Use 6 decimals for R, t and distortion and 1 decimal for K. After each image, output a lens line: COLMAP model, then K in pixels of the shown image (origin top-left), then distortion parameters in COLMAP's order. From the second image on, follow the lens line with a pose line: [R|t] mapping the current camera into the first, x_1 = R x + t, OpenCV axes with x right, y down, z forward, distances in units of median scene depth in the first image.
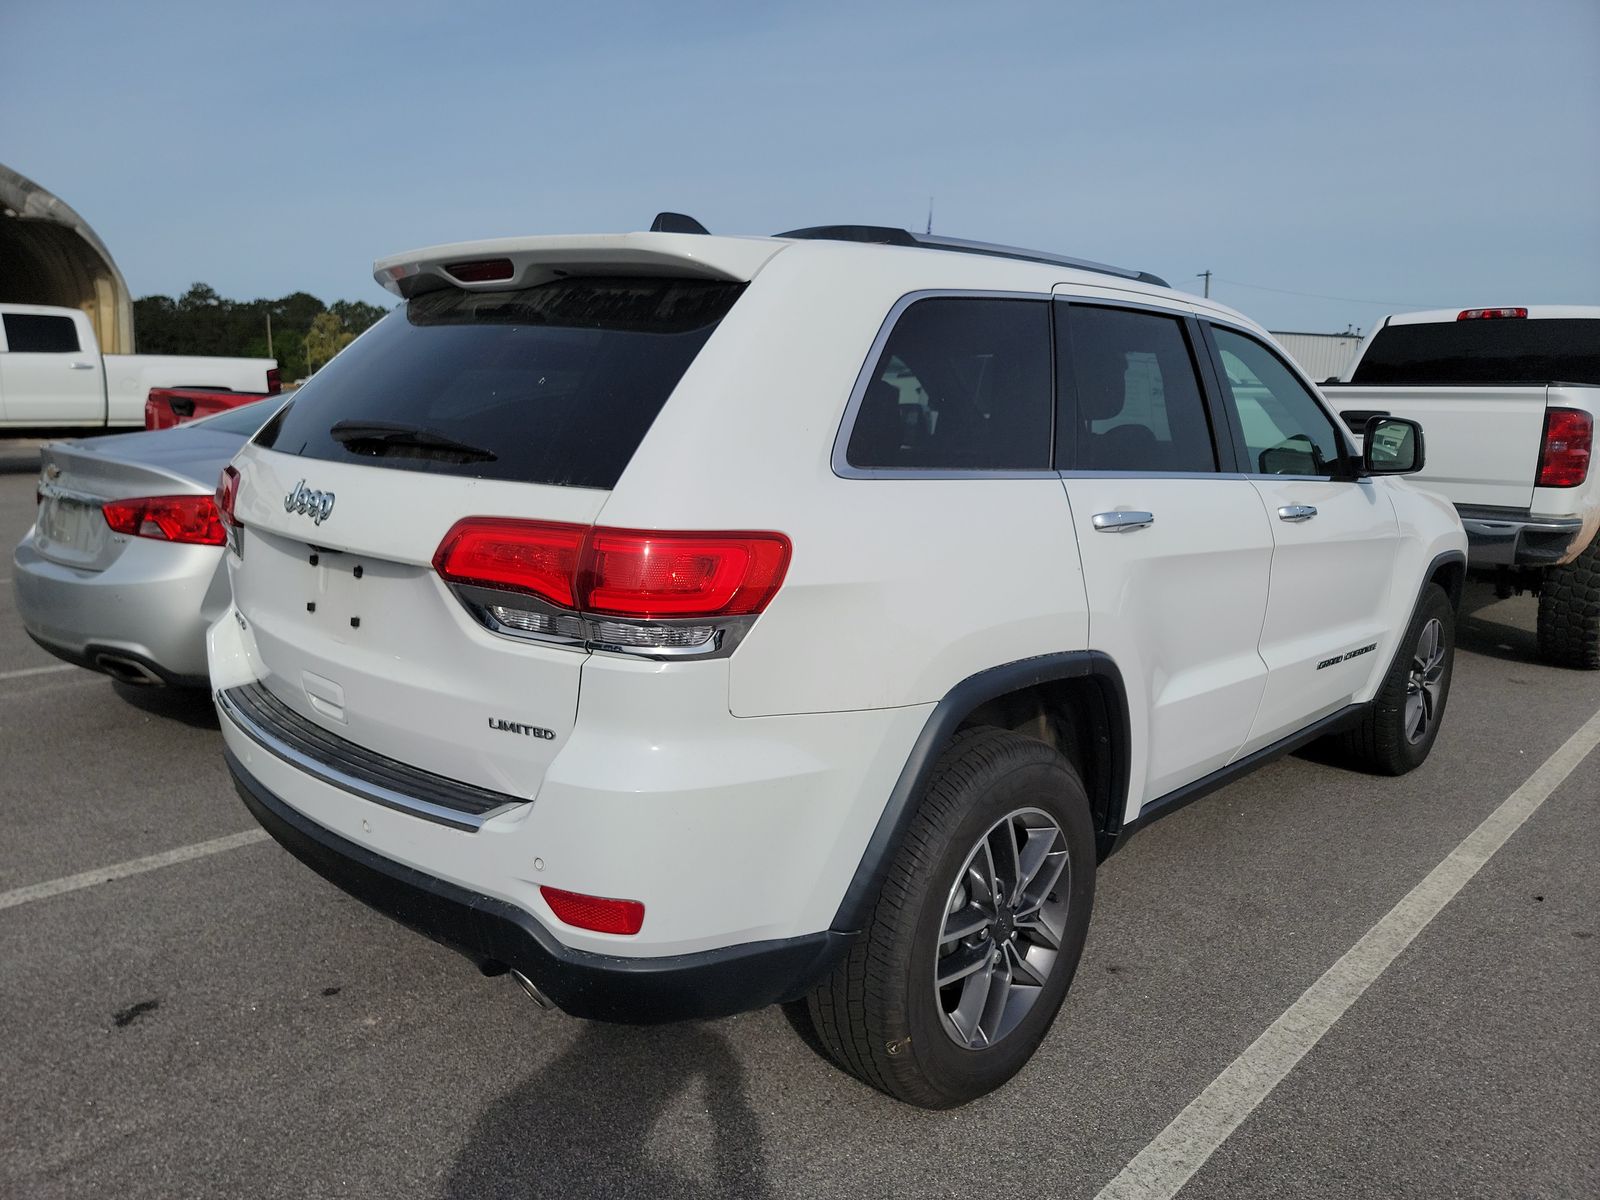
lens RADIAL K [[1137.2, 0, 800.0], [0, 1137.2, 600.0], [0, 0, 1]] dist [0.073488, -0.053404]
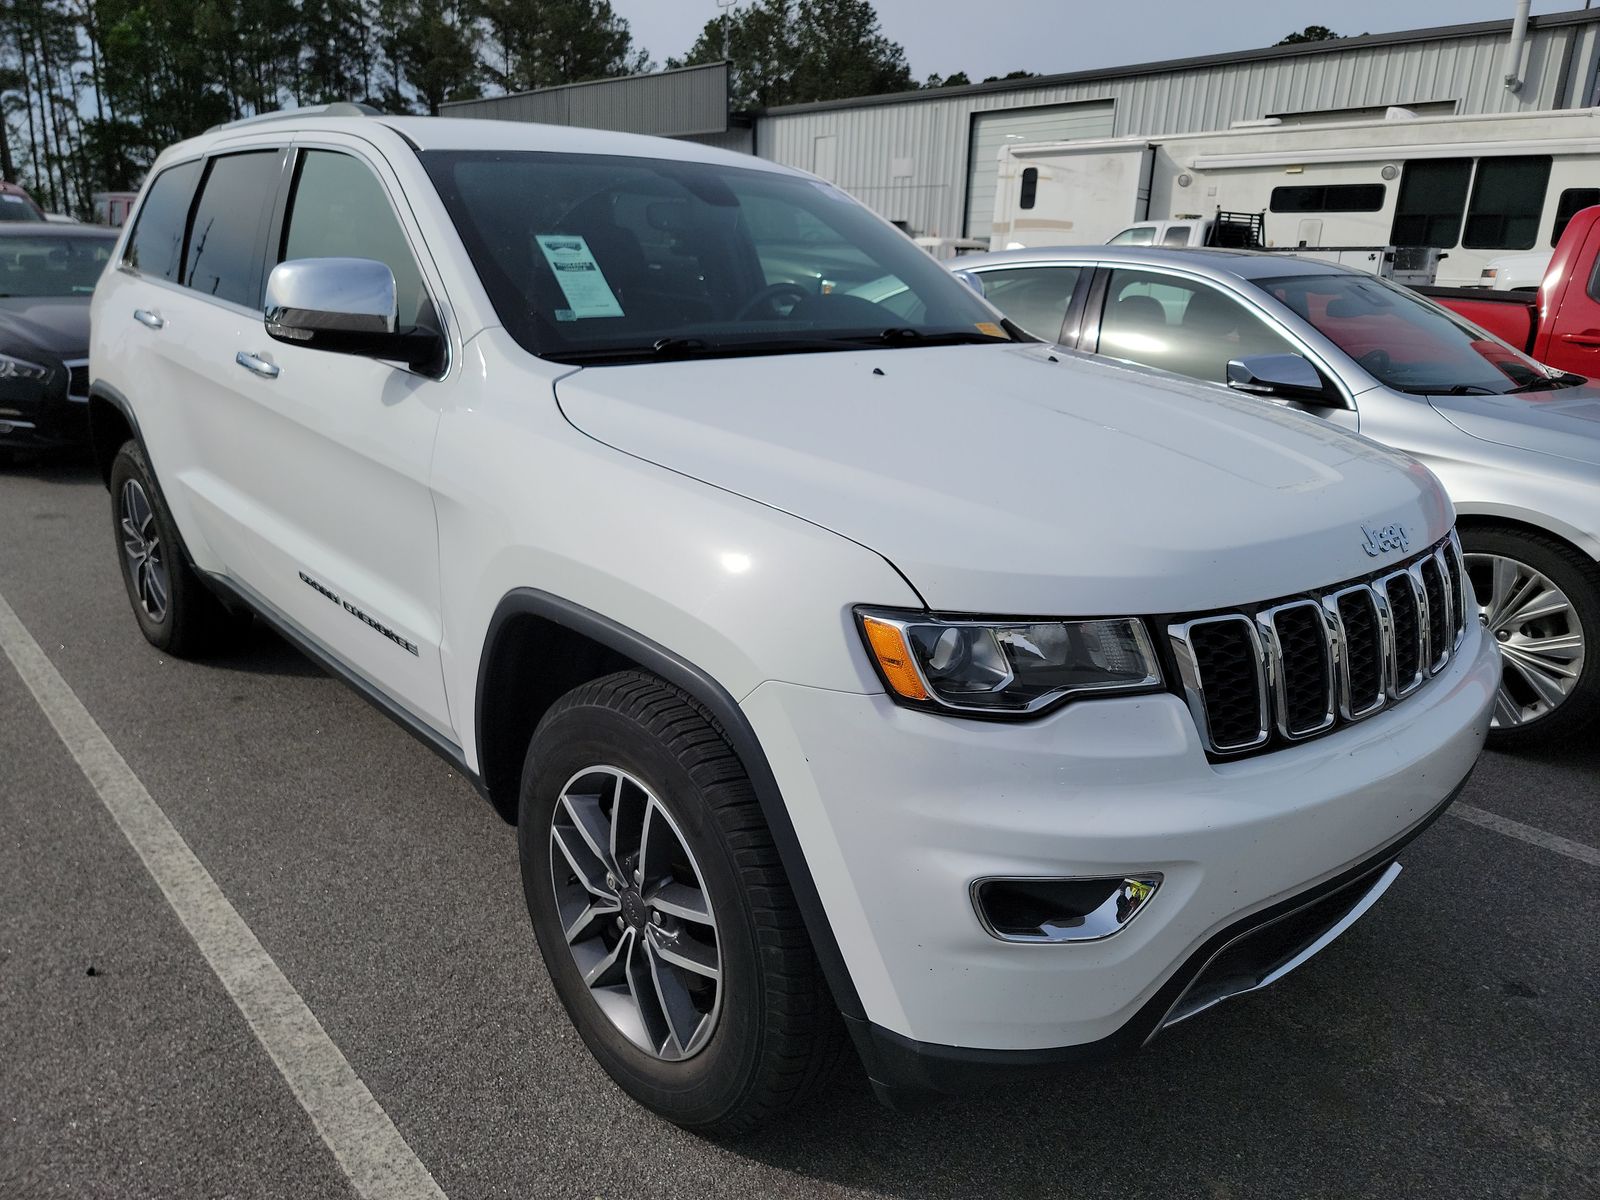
lens RADIAL K [[1137.2, 0, 800.0], [0, 1137.2, 600.0], [0, 0, 1]] dist [0.073488, -0.053404]
pose [[-0.090091, 0.250105, -0.964018, 1.205338], [-0.225443, 0.937708, 0.264348, -0.213865], [0.970082, 0.241146, -0.028095, 1.379890]]
